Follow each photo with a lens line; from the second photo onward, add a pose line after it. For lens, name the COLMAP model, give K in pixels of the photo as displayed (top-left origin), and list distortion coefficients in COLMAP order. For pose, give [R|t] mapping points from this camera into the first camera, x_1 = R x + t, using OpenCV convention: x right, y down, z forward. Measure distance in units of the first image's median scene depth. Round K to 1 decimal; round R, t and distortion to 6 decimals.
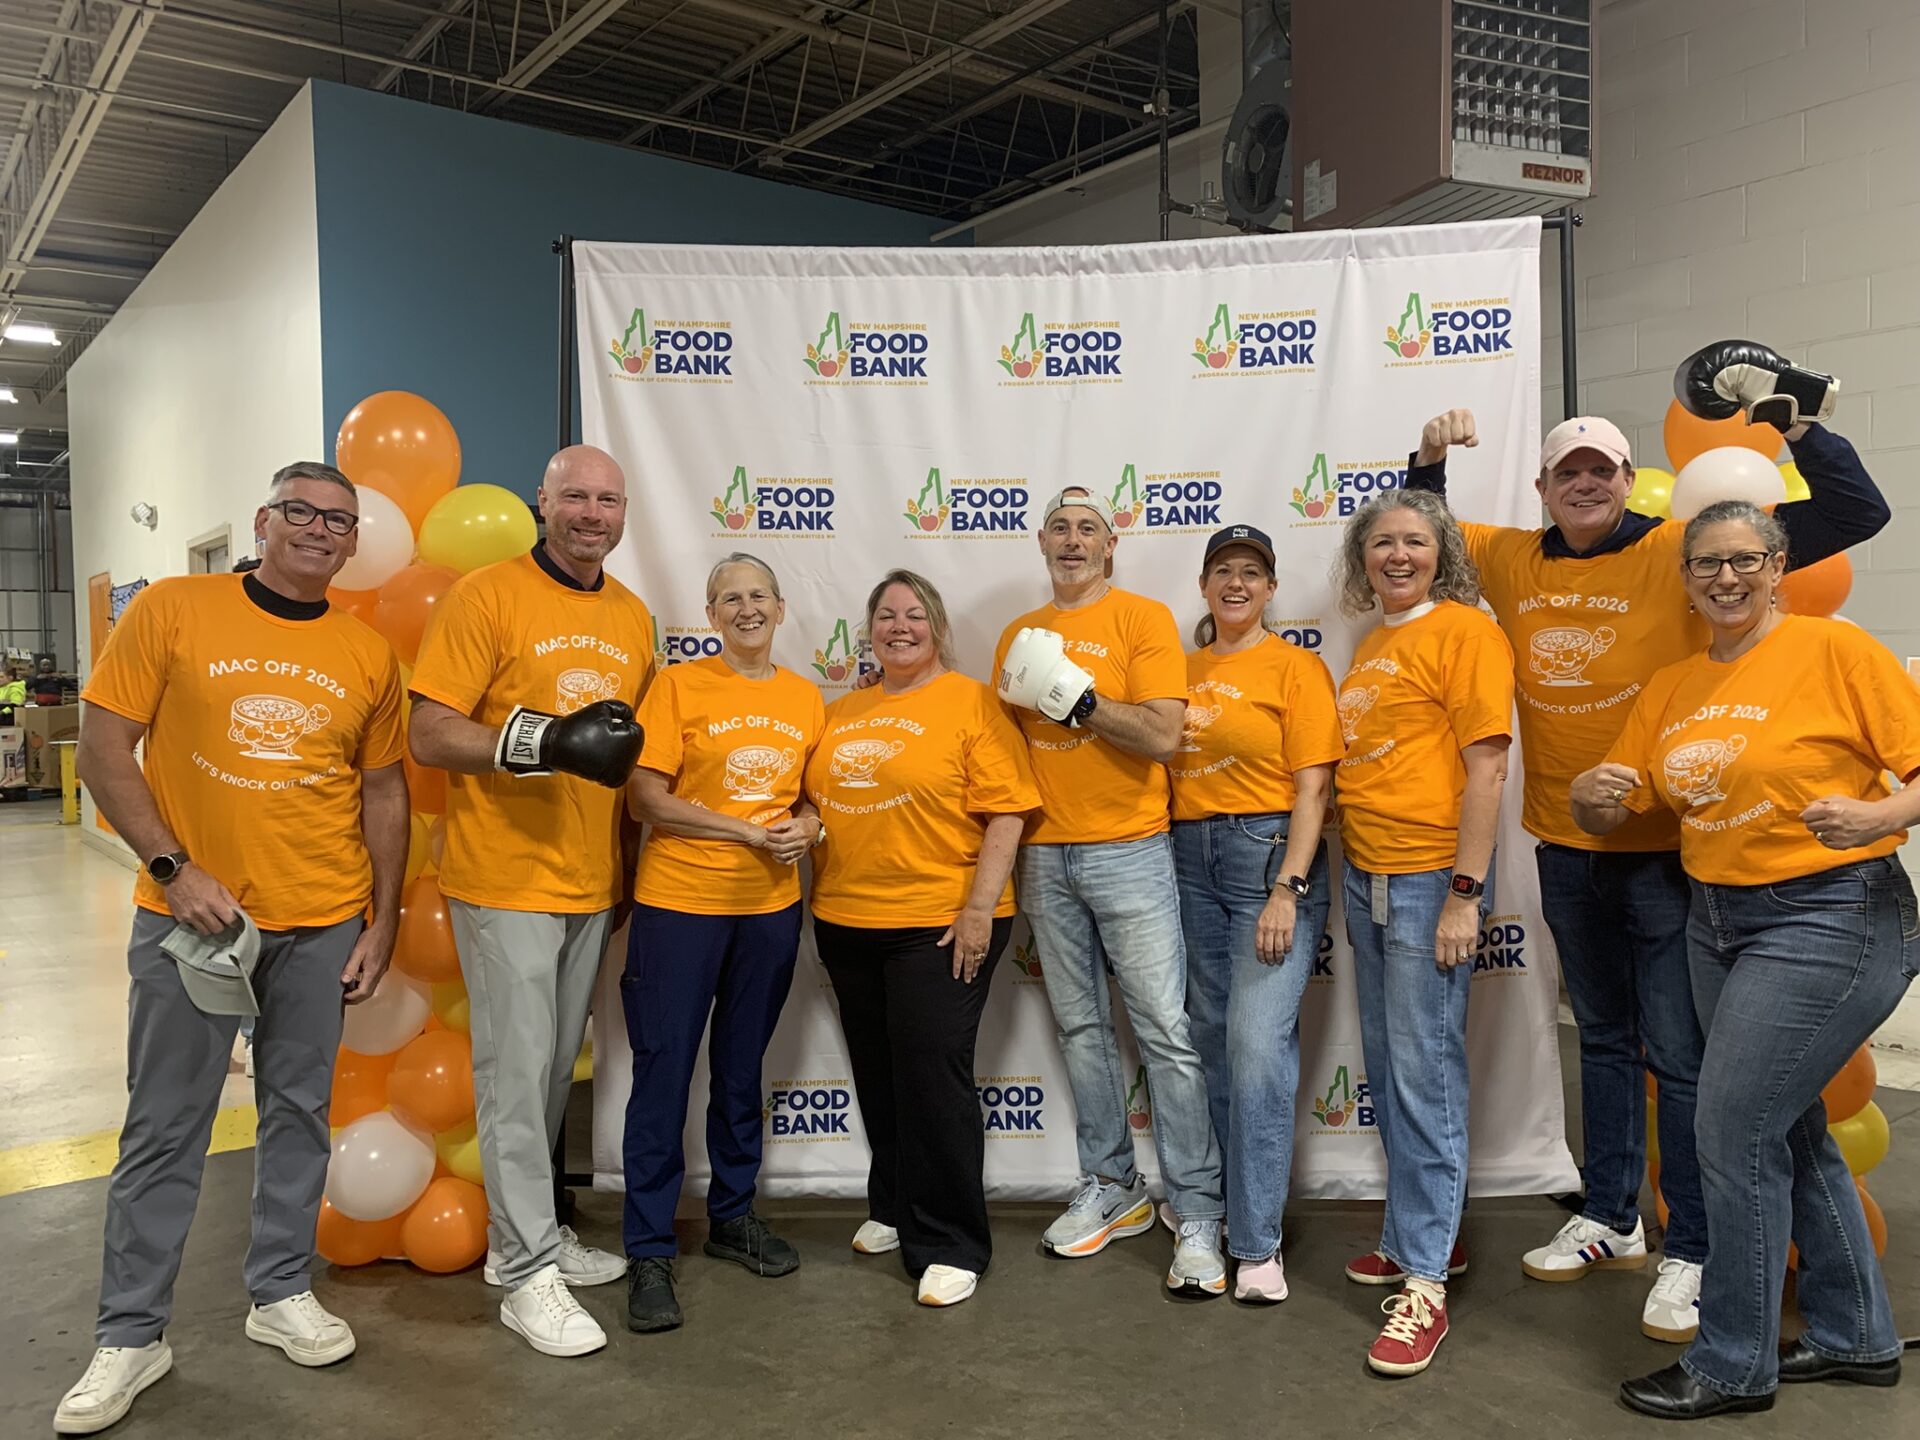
lens RADIAL K [[1480.5, 0, 974.3], [0, 1480.5, 727.7], [0, 0, 1]] dist [0.047250, -0.012424]
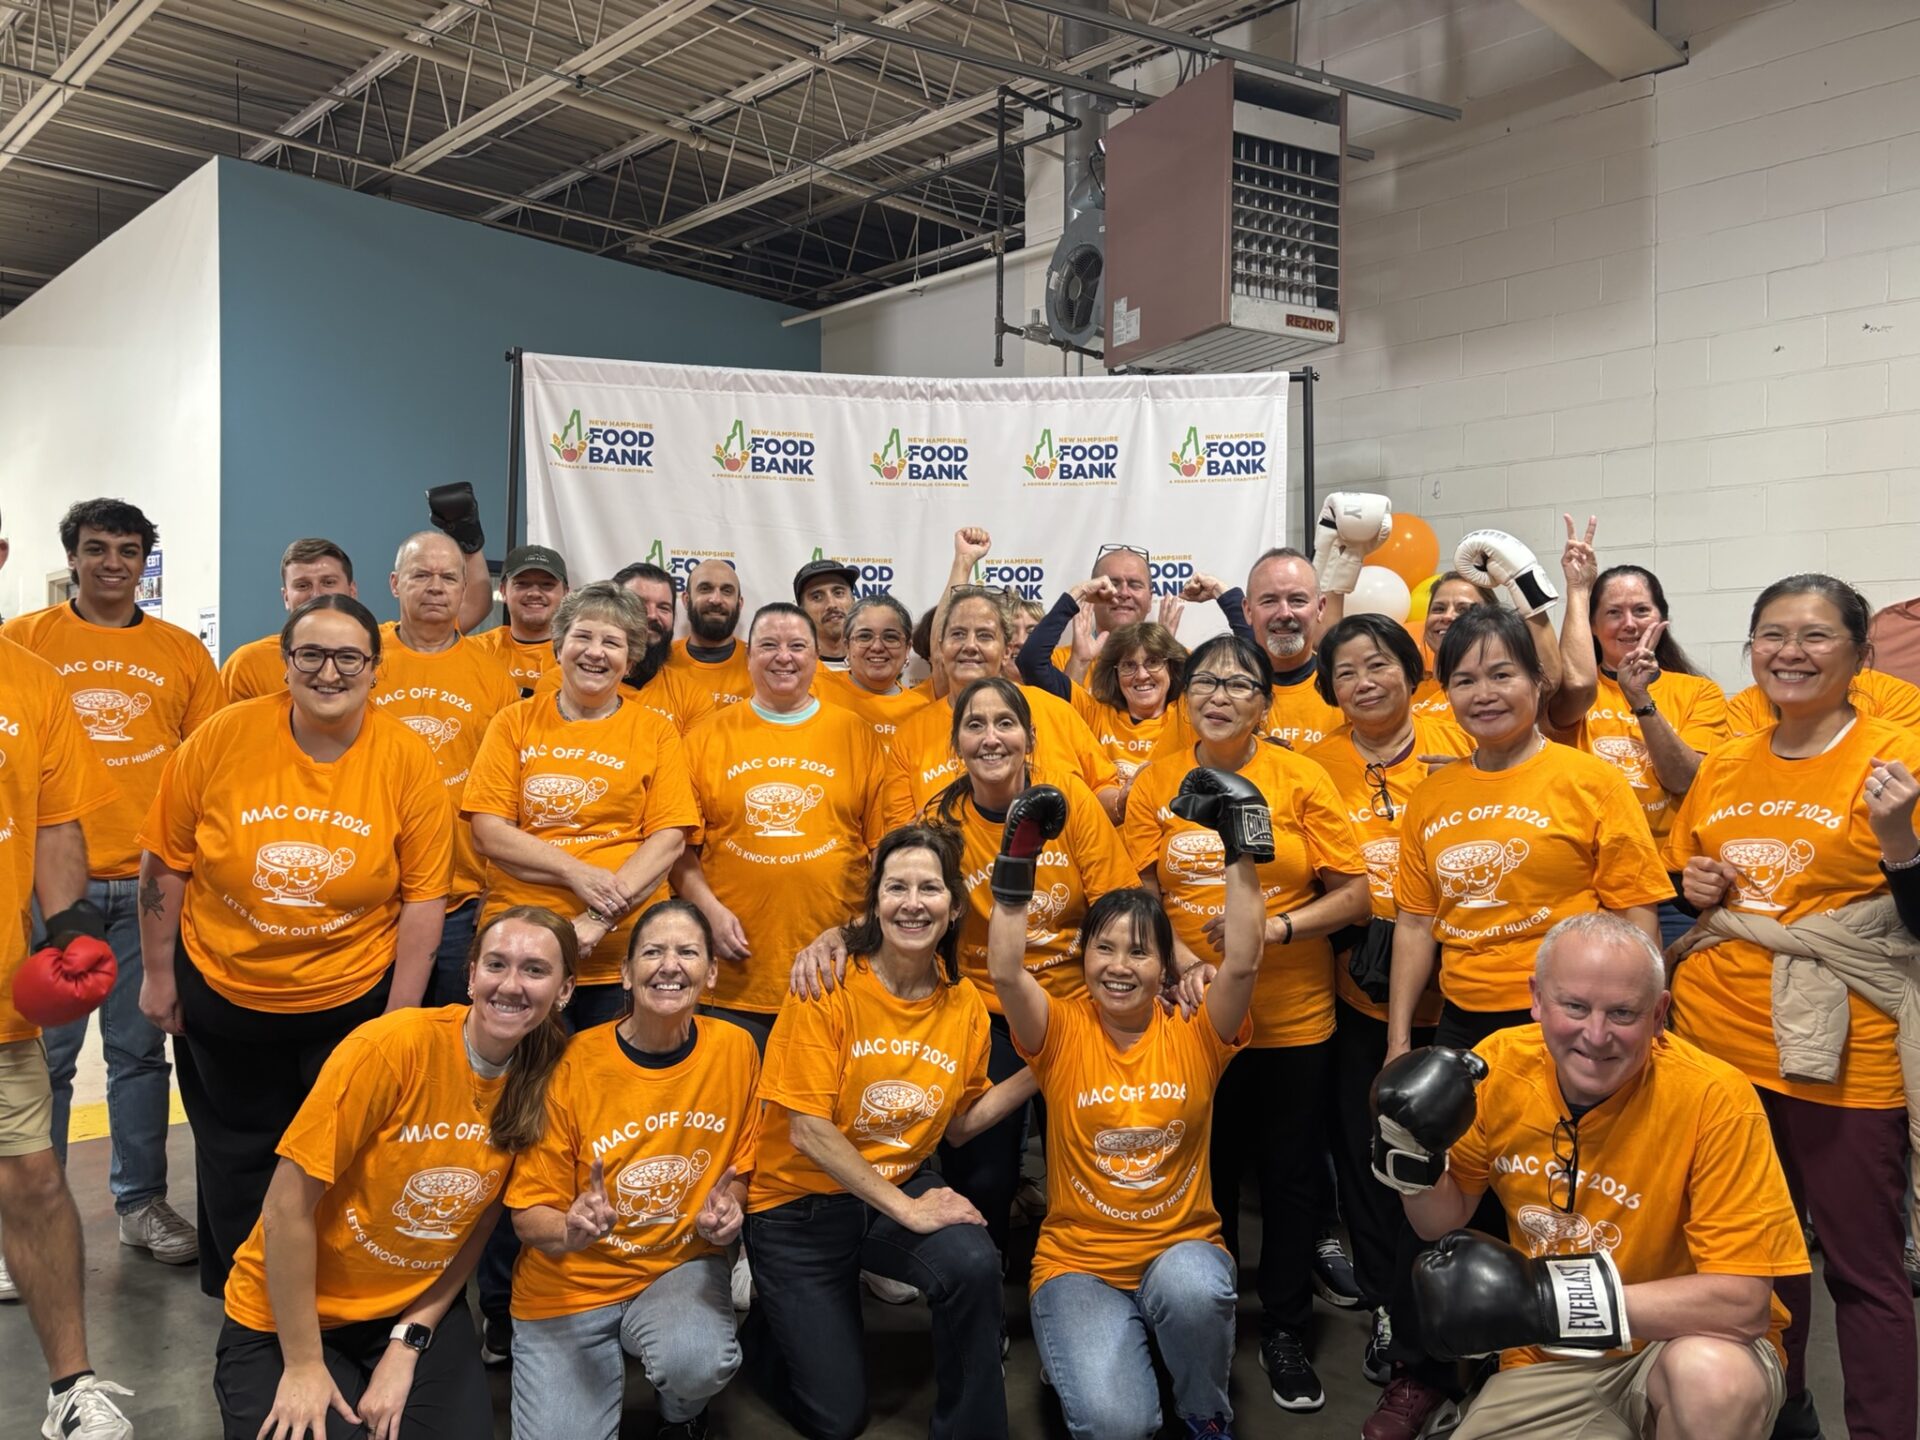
lens RADIAL K [[1458.6, 0, 971.2], [0, 1458.6, 715.6], [0, 0, 1]] dist [0.141808, -0.001642]
pose [[0.992755, 0.020491, 0.118398, -0.041901], [-0.015069, 0.998804, -0.046515, 0.021089], [-0.119209, 0.044394, 0.991876, -0.231047]]
